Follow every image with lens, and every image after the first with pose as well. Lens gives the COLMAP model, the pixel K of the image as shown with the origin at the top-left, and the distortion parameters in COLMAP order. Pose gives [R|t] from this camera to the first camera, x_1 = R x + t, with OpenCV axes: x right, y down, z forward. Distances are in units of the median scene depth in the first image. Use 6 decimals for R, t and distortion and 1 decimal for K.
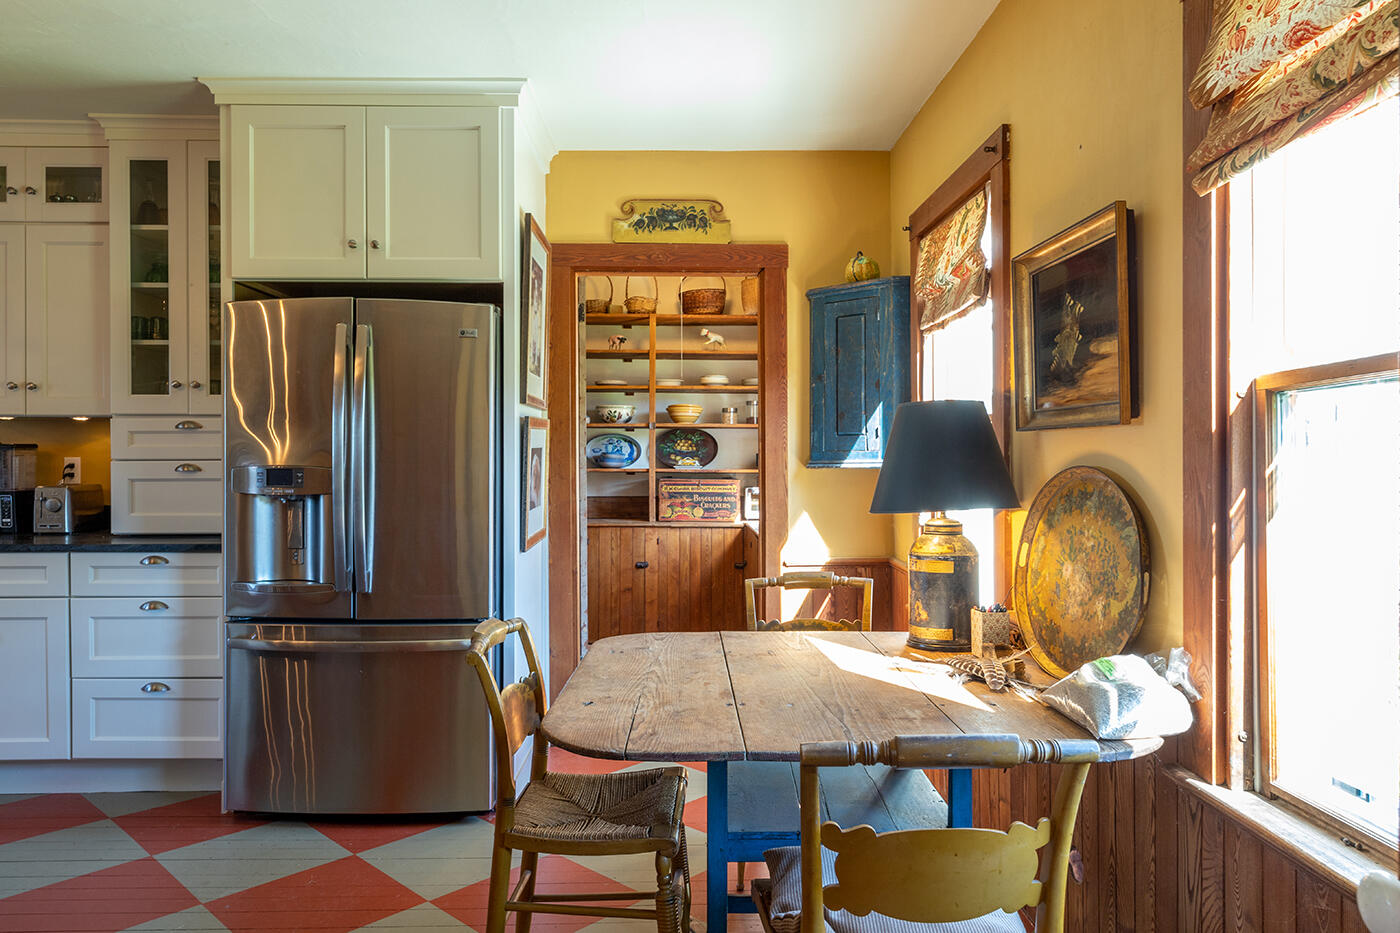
lens RADIAL K [[1420.0, 0, 699.6], [0, 1420.0, 462.3], [0, 0, 1]] dist [-0.000593, -0.001289]
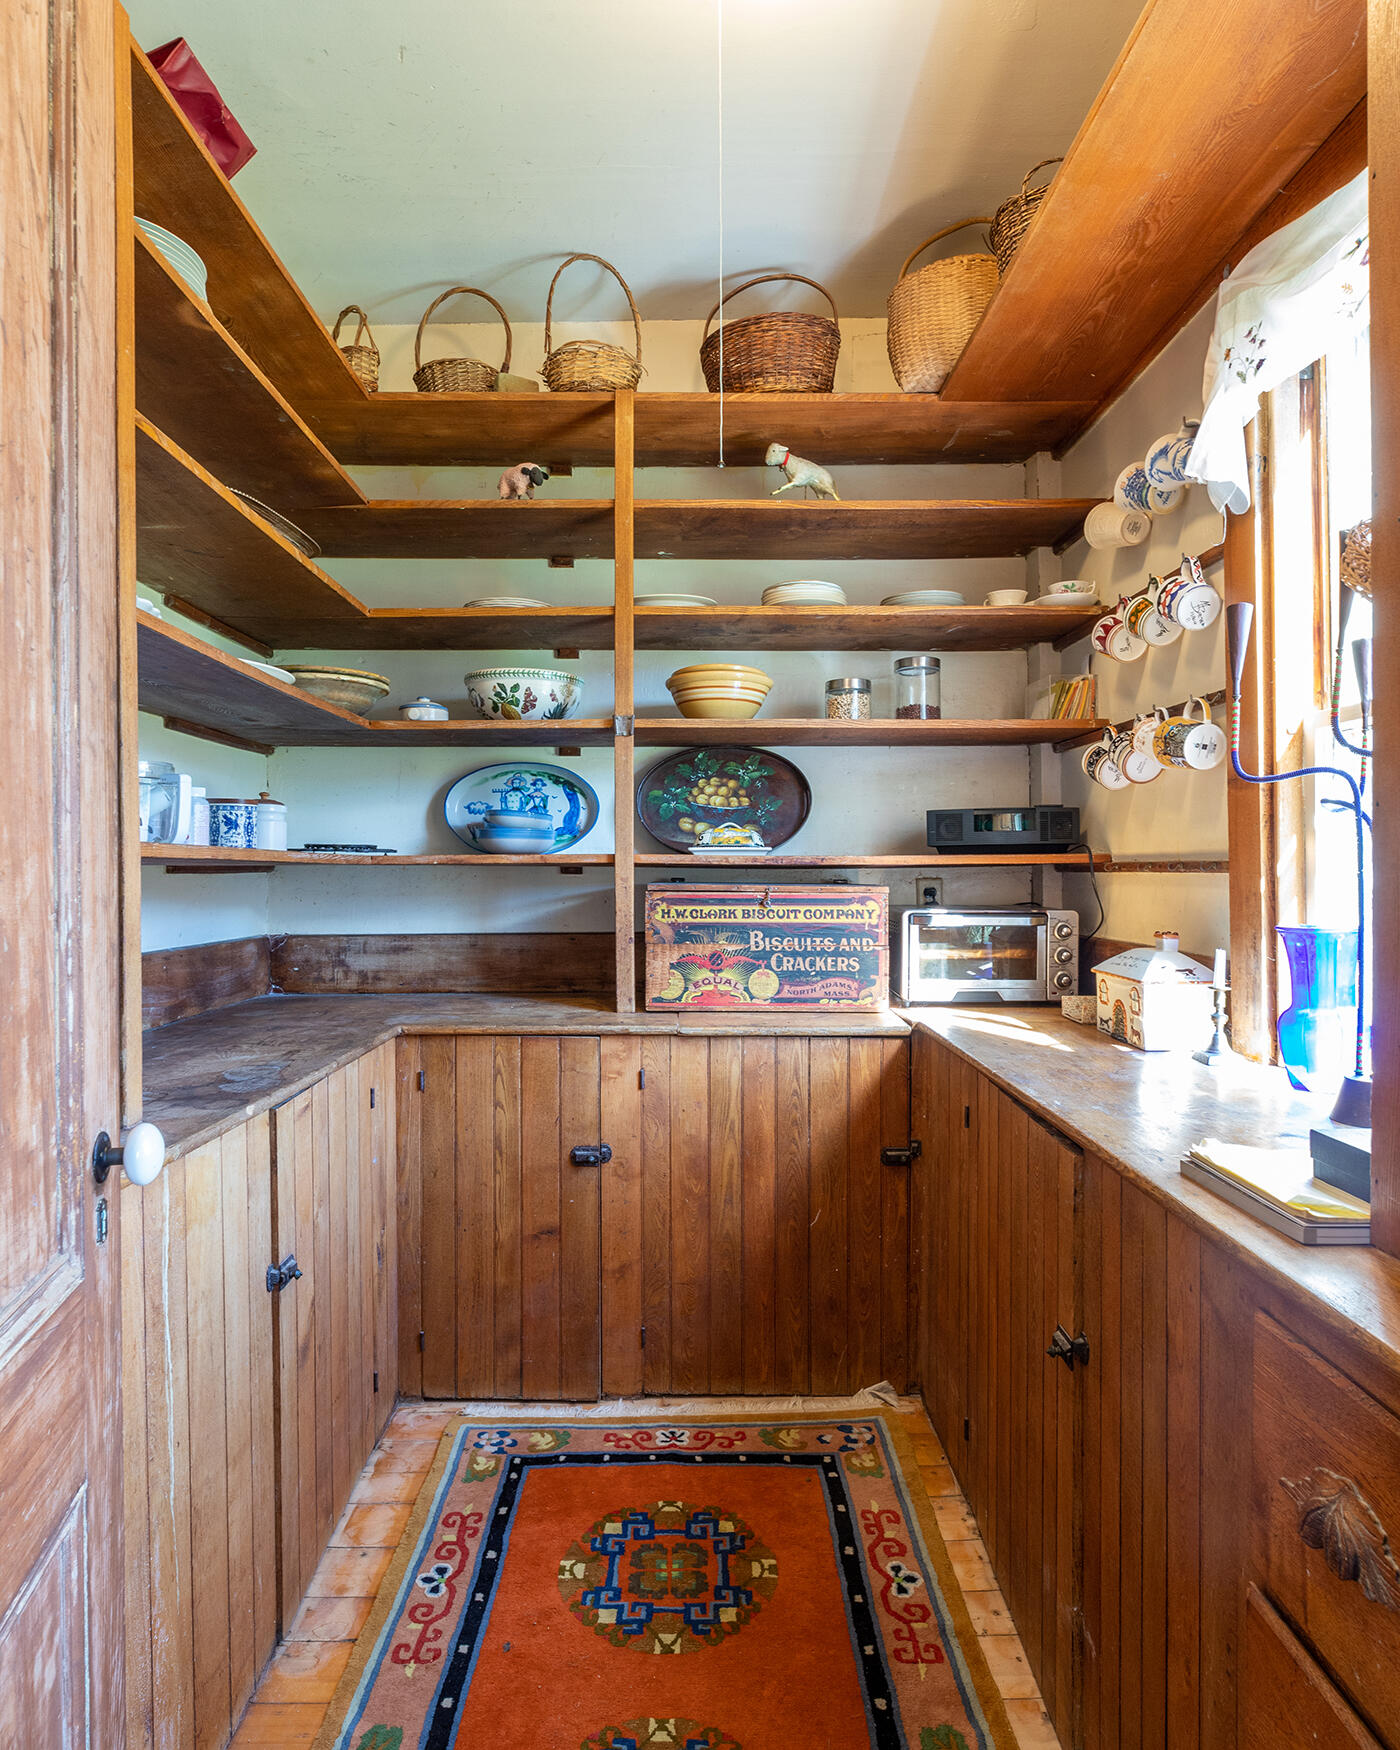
lens RADIAL K [[938.1, 0, 698.0], [0, 938.1, 878.3], [0, 0, 1]] dist [0.000127, 0.000007]
pose [[0.999971, -0.004707, -0.005981, -0.014760], [0.004728, 0.999983, 0.003395, 0.009525], [0.005965, -0.003423, 0.999976, 0.777692]]
